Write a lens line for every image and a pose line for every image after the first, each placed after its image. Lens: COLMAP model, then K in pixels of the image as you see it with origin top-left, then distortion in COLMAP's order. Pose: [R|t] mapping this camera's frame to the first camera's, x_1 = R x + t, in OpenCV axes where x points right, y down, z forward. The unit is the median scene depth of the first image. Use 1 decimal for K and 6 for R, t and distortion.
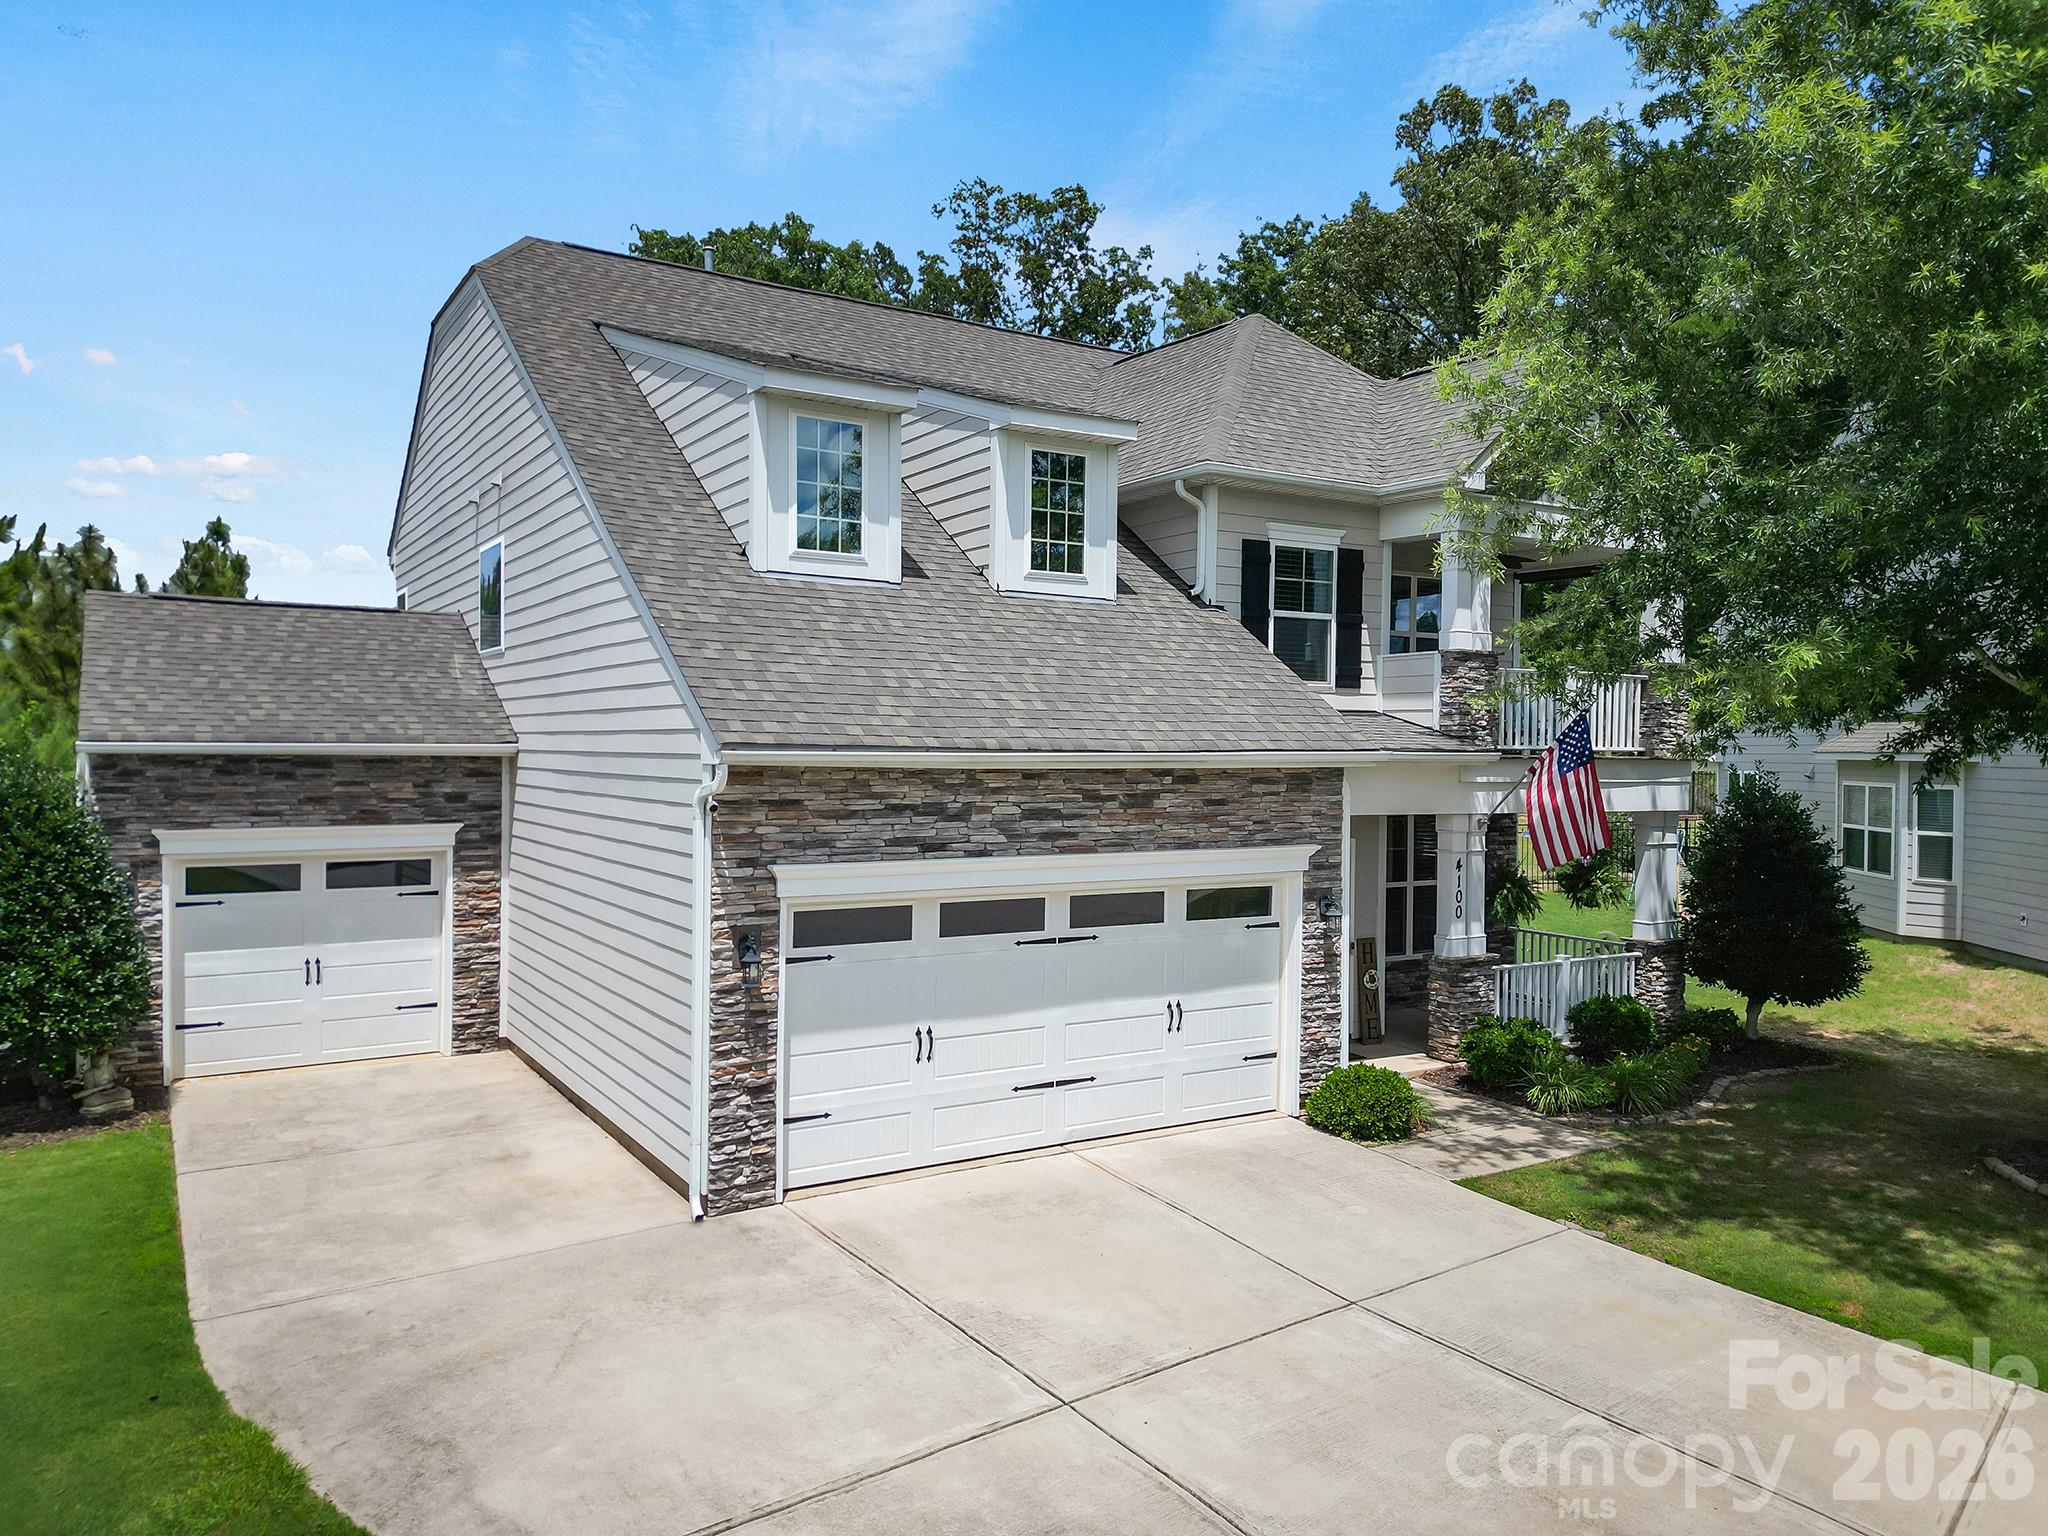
lens RADIAL K [[1440.6, 0, 1023.8], [0, 1440.6, 762.1], [0, 0, 1]] dist [0.060099, -0.043076]
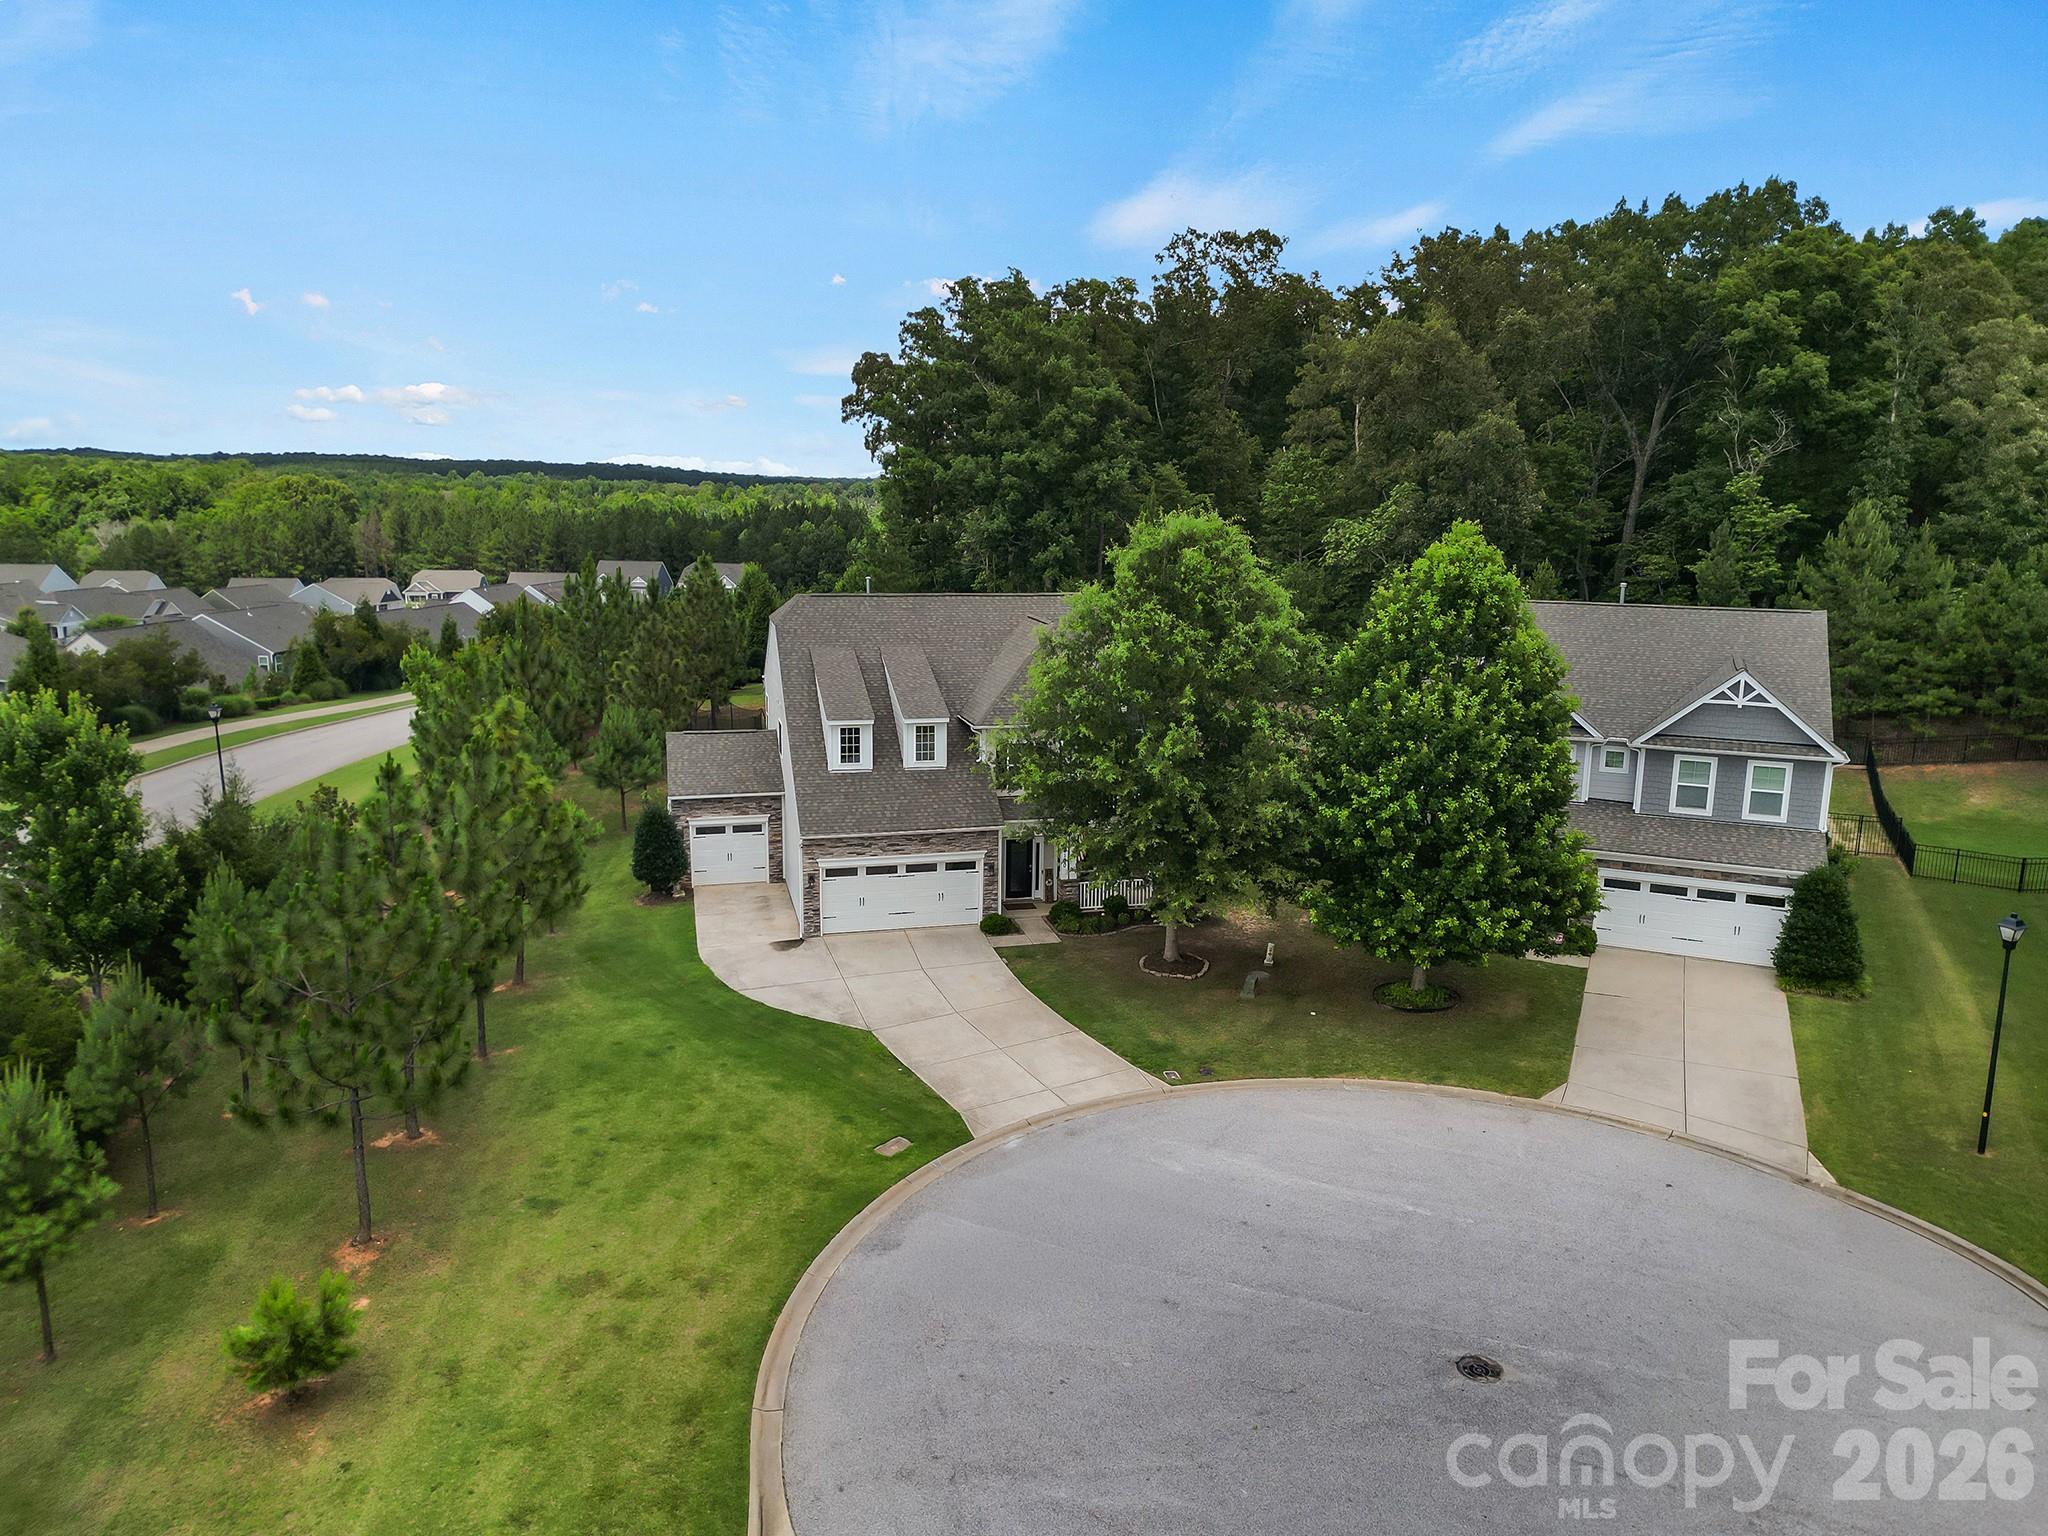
lens RADIAL K [[1440.6, 0, 1017.4], [0, 1440.6, 747.7], [0, 0, 1]] dist [0.060099, -0.043076]
pose [[0.954345, 0.055498, -0.293506, 1.383488], [-0.006264, 0.986091, 0.166088, -0.824889], [0.298642, -0.156667, 0.941418, -2.371335]]
